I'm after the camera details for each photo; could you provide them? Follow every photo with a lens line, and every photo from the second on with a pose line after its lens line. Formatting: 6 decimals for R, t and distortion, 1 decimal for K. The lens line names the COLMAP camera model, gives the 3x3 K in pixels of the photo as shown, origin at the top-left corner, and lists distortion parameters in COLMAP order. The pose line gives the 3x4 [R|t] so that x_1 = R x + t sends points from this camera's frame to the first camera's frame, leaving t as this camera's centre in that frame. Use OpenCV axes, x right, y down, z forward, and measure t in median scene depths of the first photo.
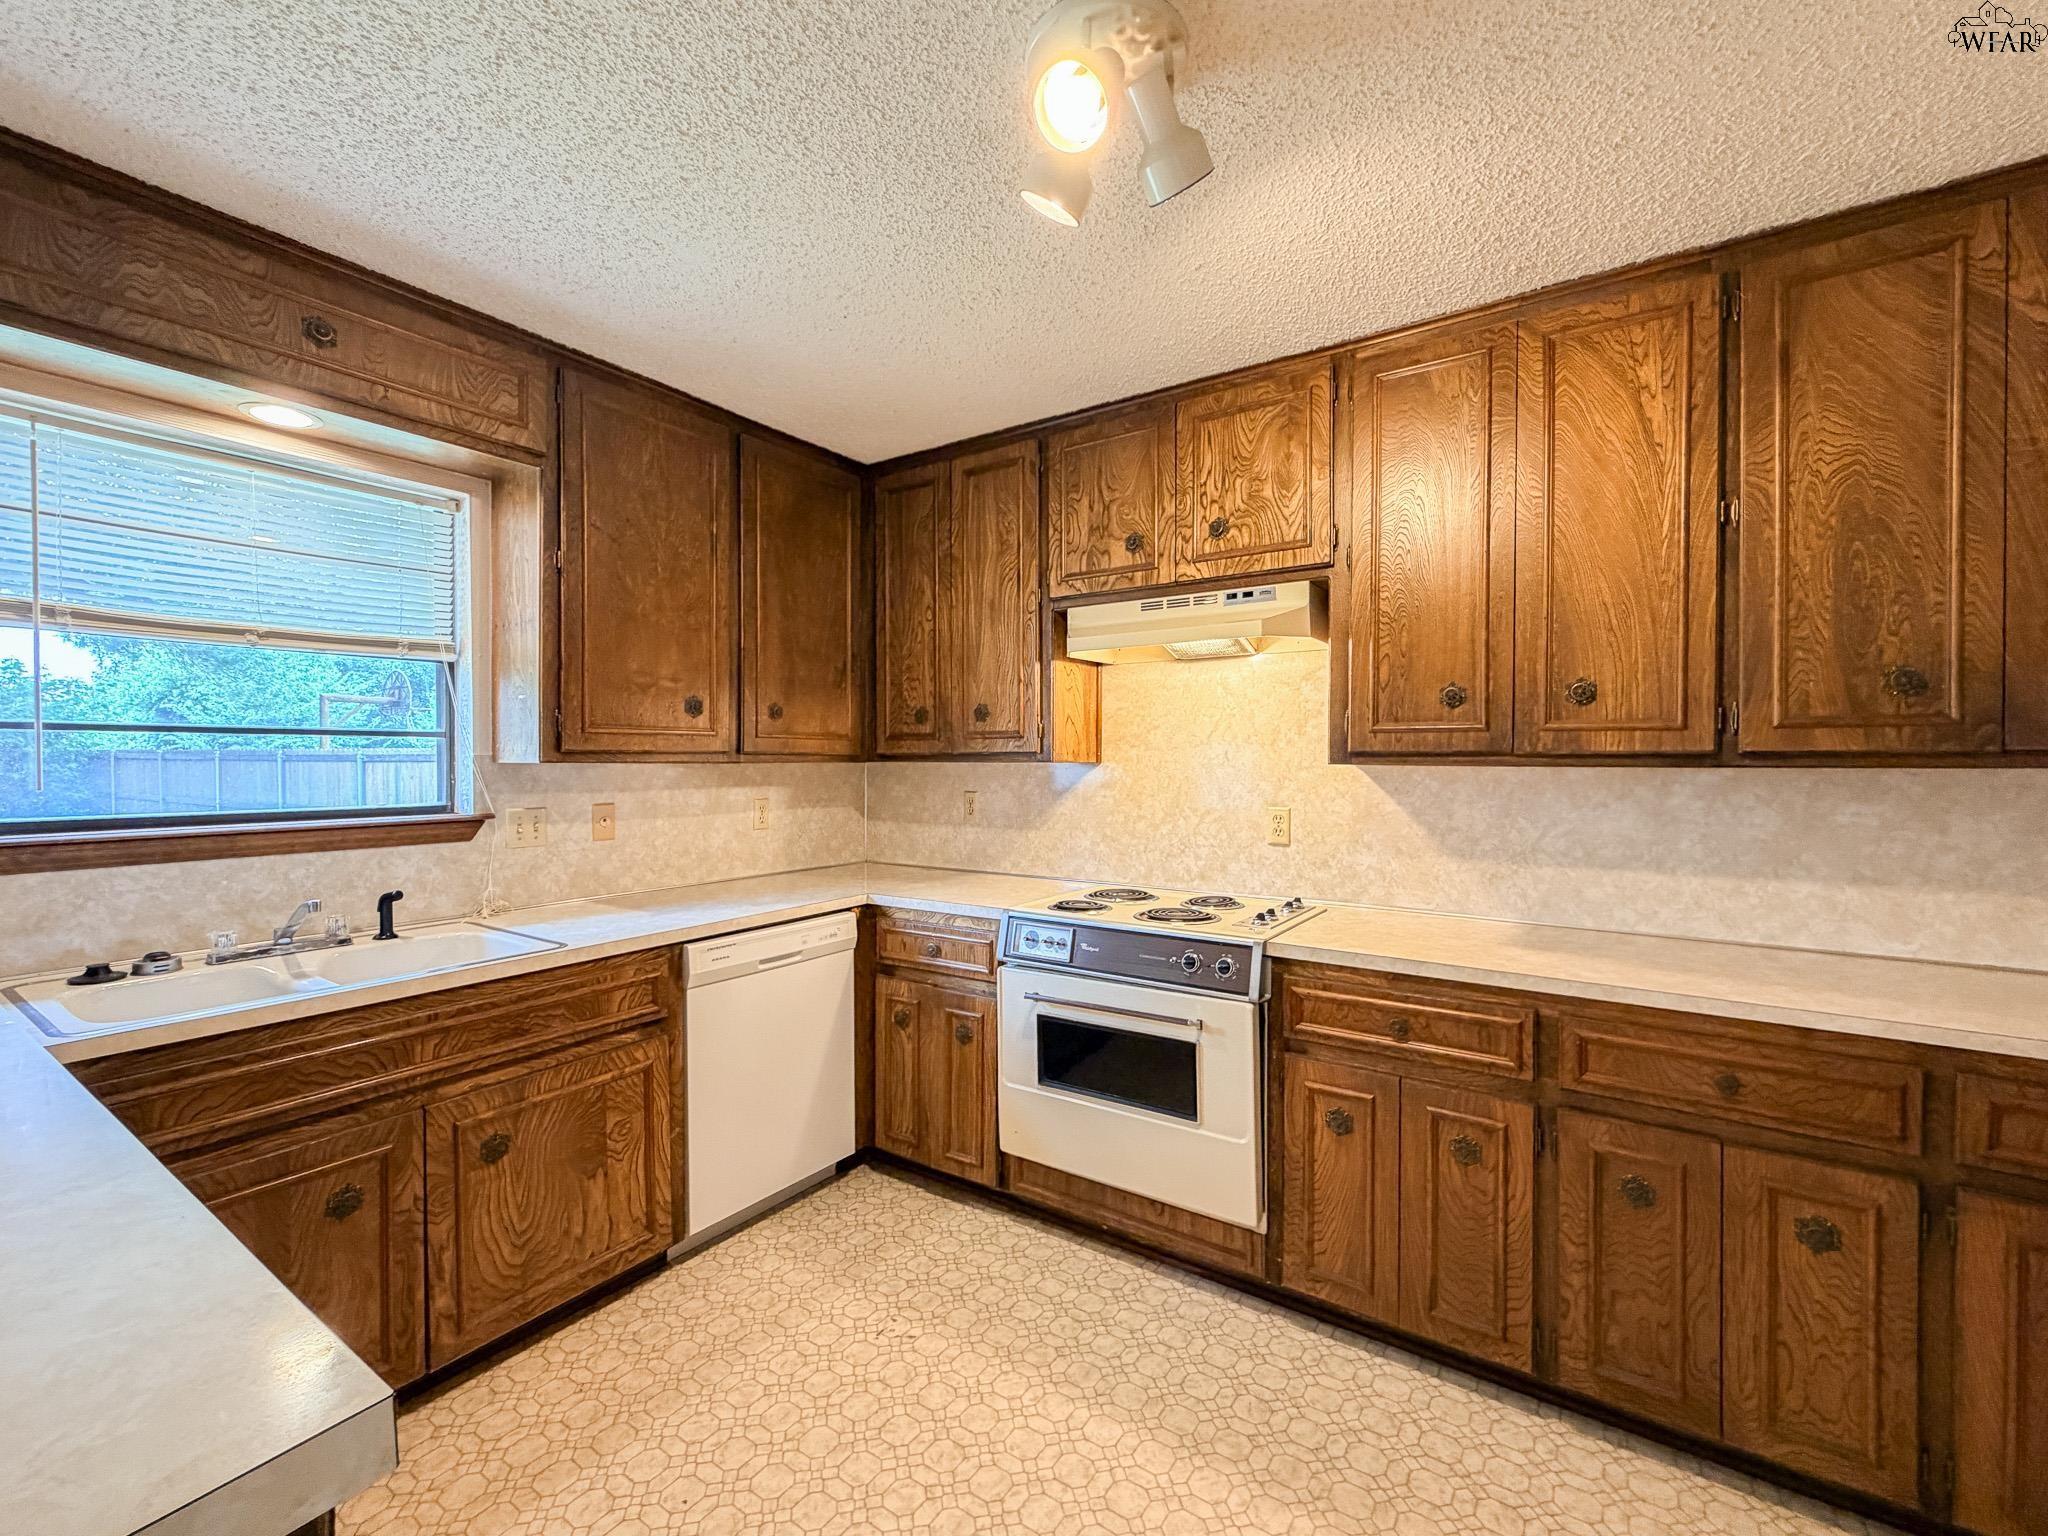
lens RADIAL K [[848.8, 0, 1026.0], [0, 848.8, 763.6], [0, 0, 1]] dist [-0.002350, -0.000200]
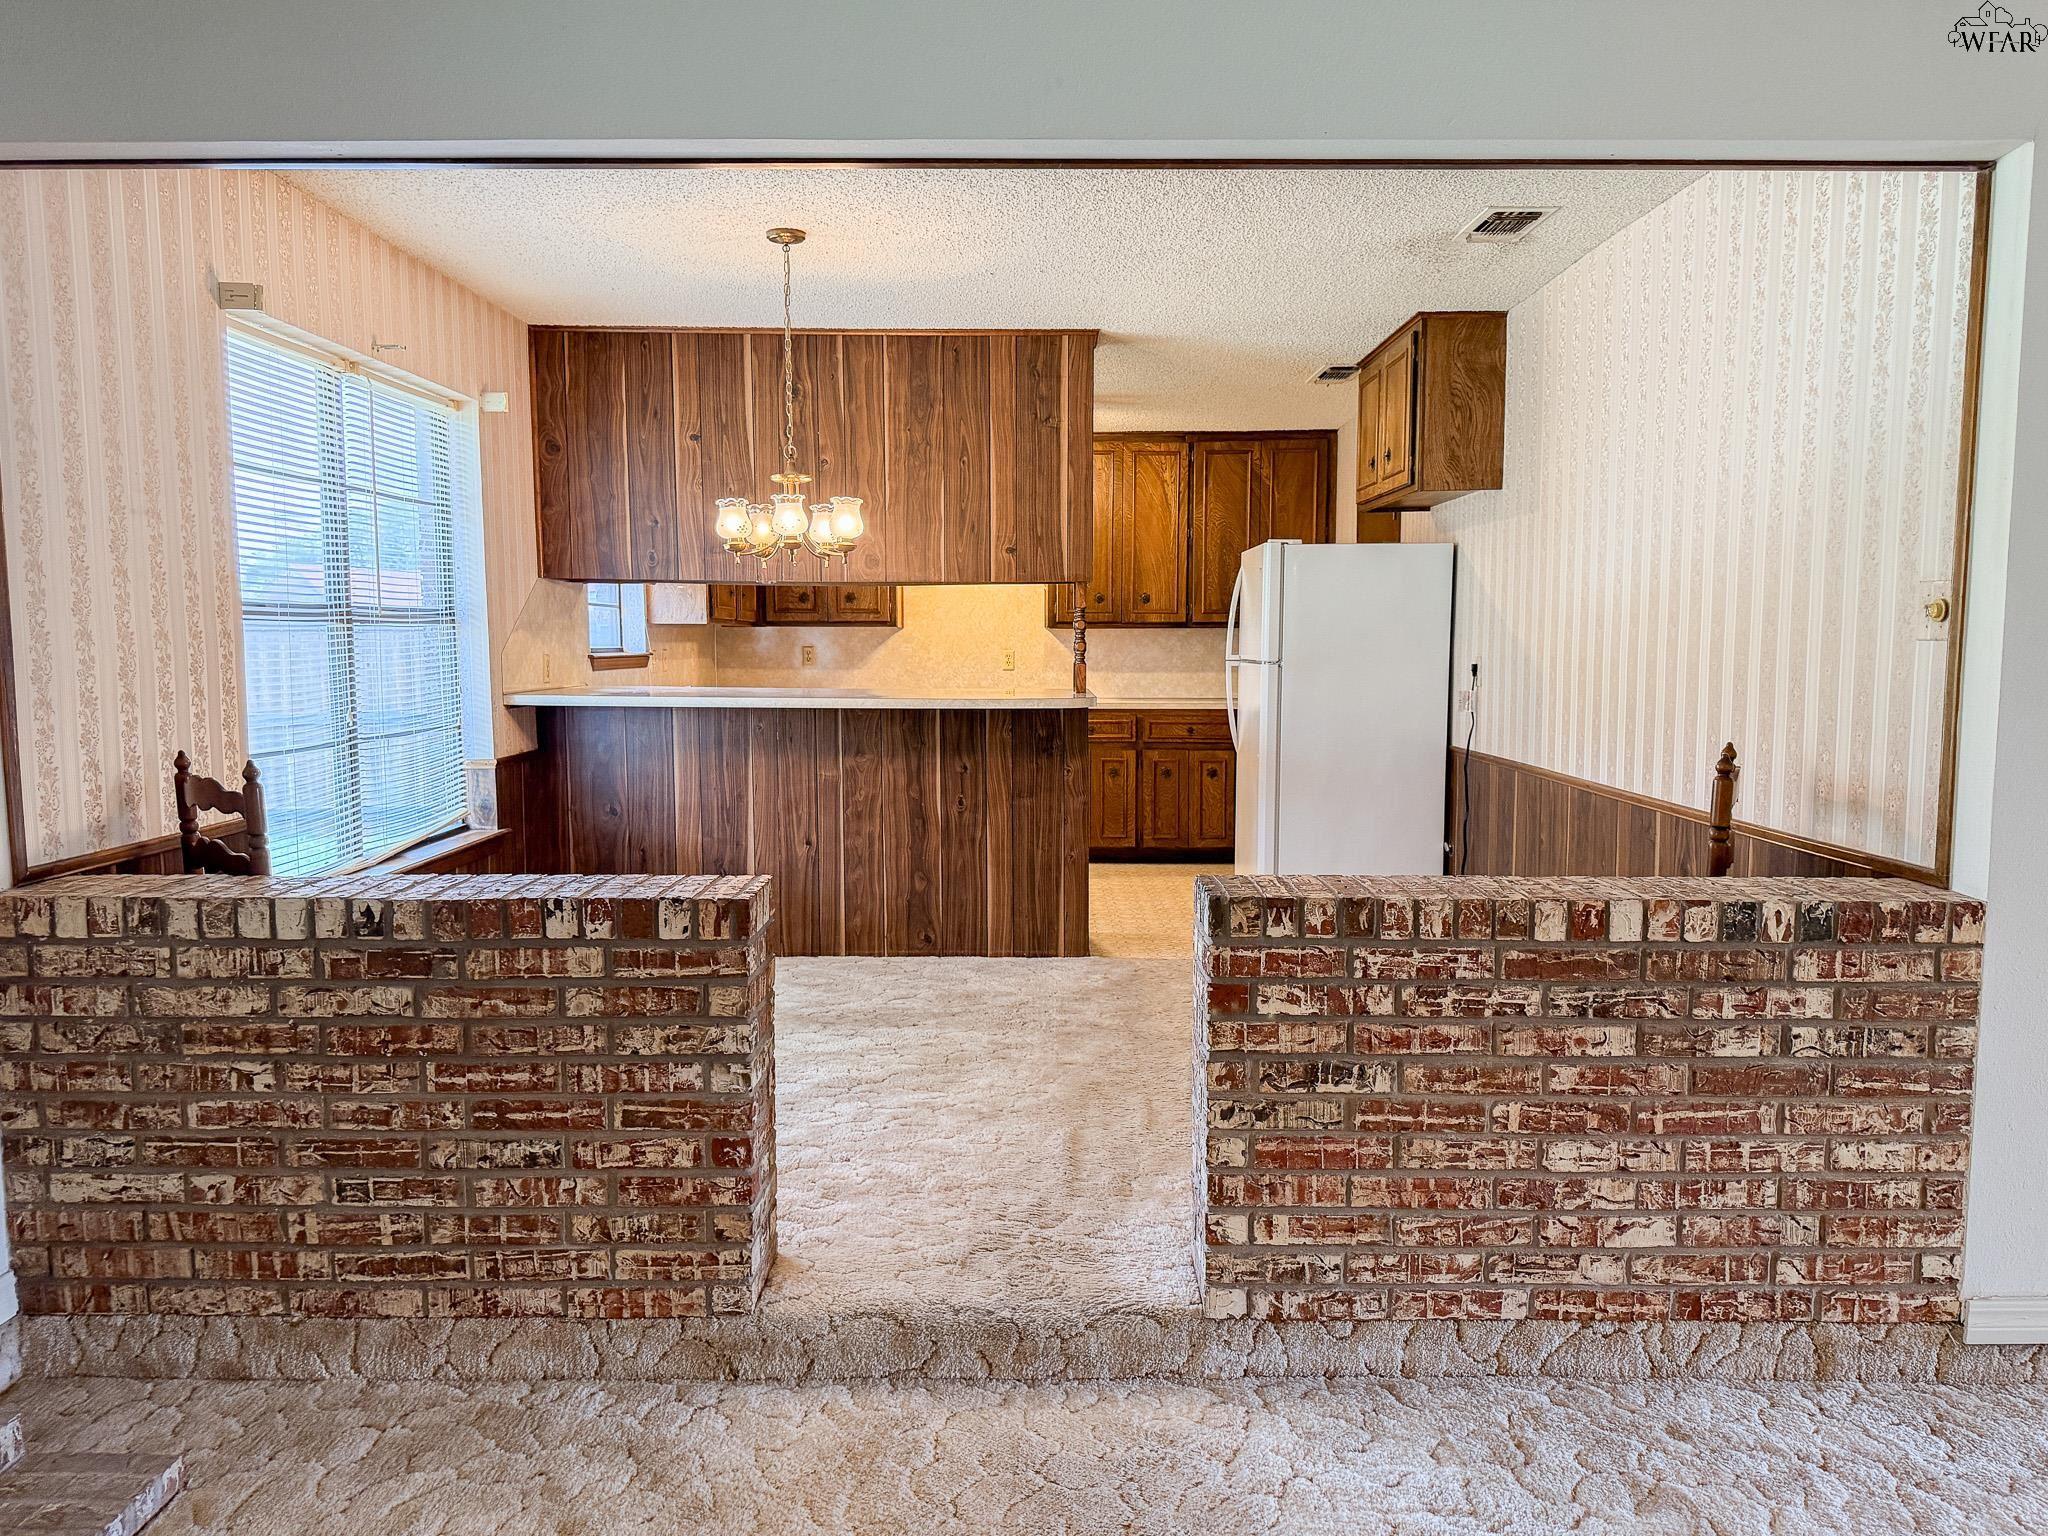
lens RADIAL K [[1554.2, 0, 1024.1], [0, 1554.2, 773.3], [0, 0, 1]] dist [0.052632, -0.030106]
pose [[0.818938, -0.047246, 0.571935, -2.375972], [0.002981, 0.996942, 0.078086, 0.074646], [-0.573875, -0.062242, 0.816574, -2.680662]]
